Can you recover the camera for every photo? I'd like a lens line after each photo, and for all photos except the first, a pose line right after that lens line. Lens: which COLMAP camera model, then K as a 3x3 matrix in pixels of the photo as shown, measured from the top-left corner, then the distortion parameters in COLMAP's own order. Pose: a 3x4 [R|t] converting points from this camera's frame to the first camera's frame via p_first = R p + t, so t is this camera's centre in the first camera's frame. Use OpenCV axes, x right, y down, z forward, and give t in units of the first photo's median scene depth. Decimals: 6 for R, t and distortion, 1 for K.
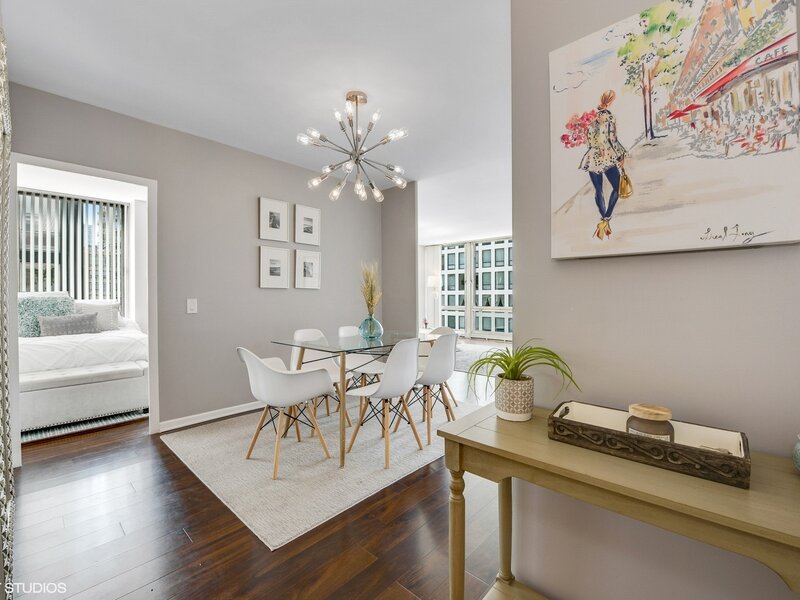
lens RADIAL K [[358.4, 0, 399.6], [0, 358.4, 295.3], [0, 0, 1]] dist [-0.004827, -0.001417]
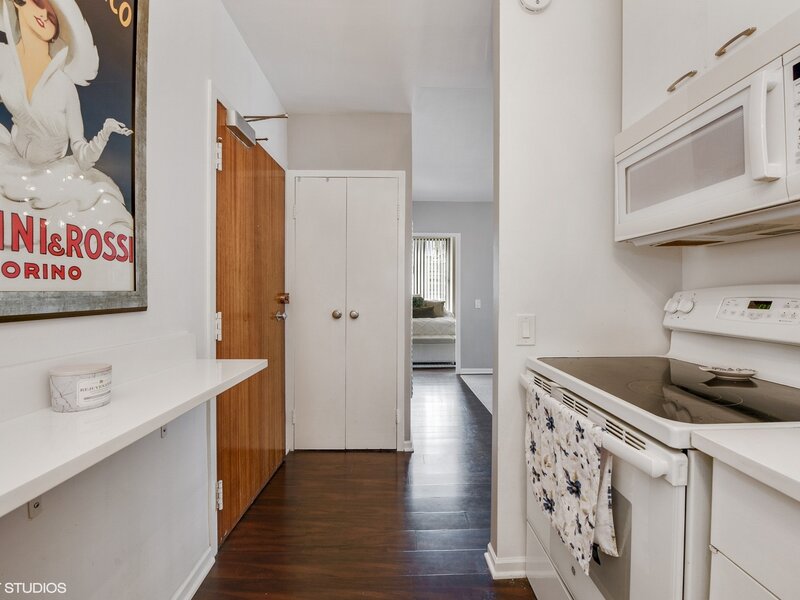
lens RADIAL K [[358.4, 0, 401.6], [0, 358.4, 298.7], [0, 0, 1]] dist [-0.004827, -0.001417]
pose [[0.703644, 0.013801, -0.710418, 0.323822], [-0.002481, 0.999853, 0.016966, -0.018784], [0.710548, -0.010175, 0.703575, -0.390299]]
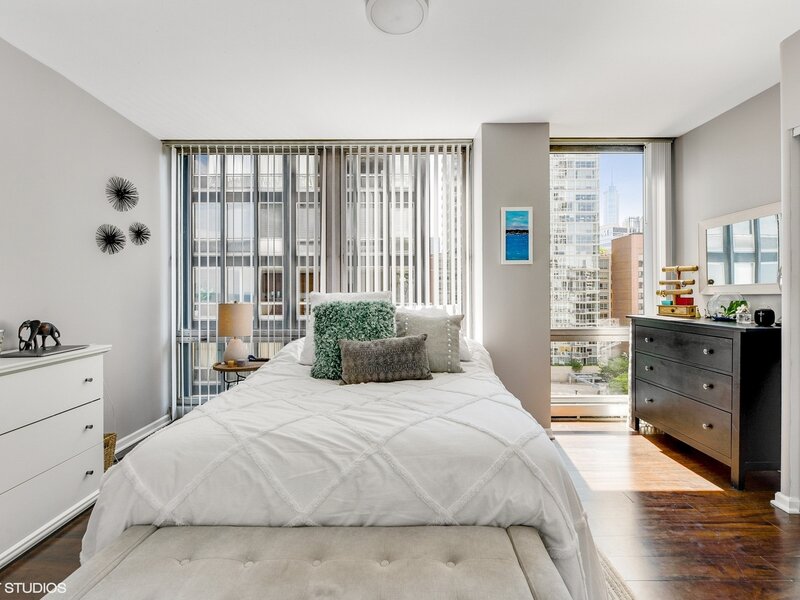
lens RADIAL K [[367.5, 0, 402.9], [0, 367.5, 293.0], [0, 0, 1]] dist [0.022507, 0.000198]
pose [[0.686237, -0.003742, -0.727369, -0.587398], [0.006089, 0.999981, 0.000601, -0.011749], [0.727353, -0.004841, 0.686247, 0.739017]]
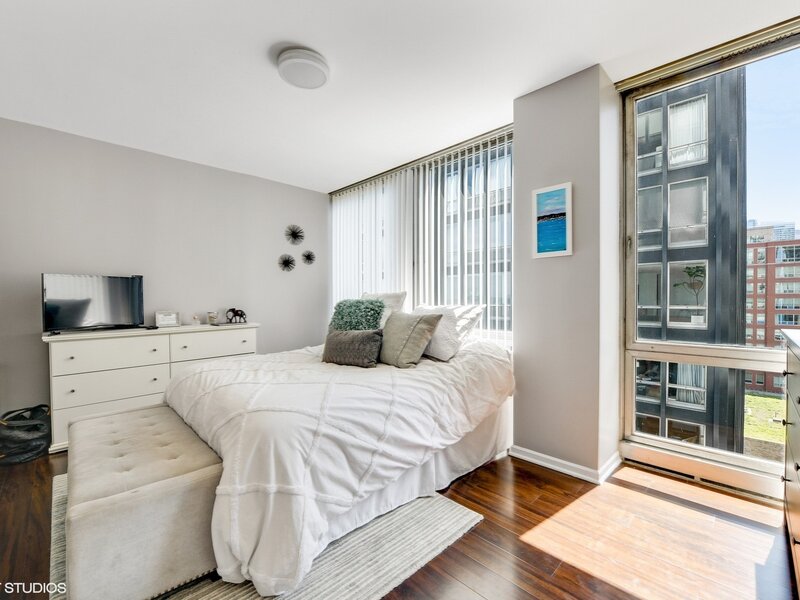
lens RADIAL K [[358.4, 0, 404.4], [0, 358.4, 302.1], [0, 0, 1]] dist [-0.004827, -0.001417]
pose [[-0.038207, 0.011319, -0.999206, -0.348498], [0.007725, 0.999909, 0.011032, -0.000679], [0.999240, -0.007298, -0.038291, 1.245953]]
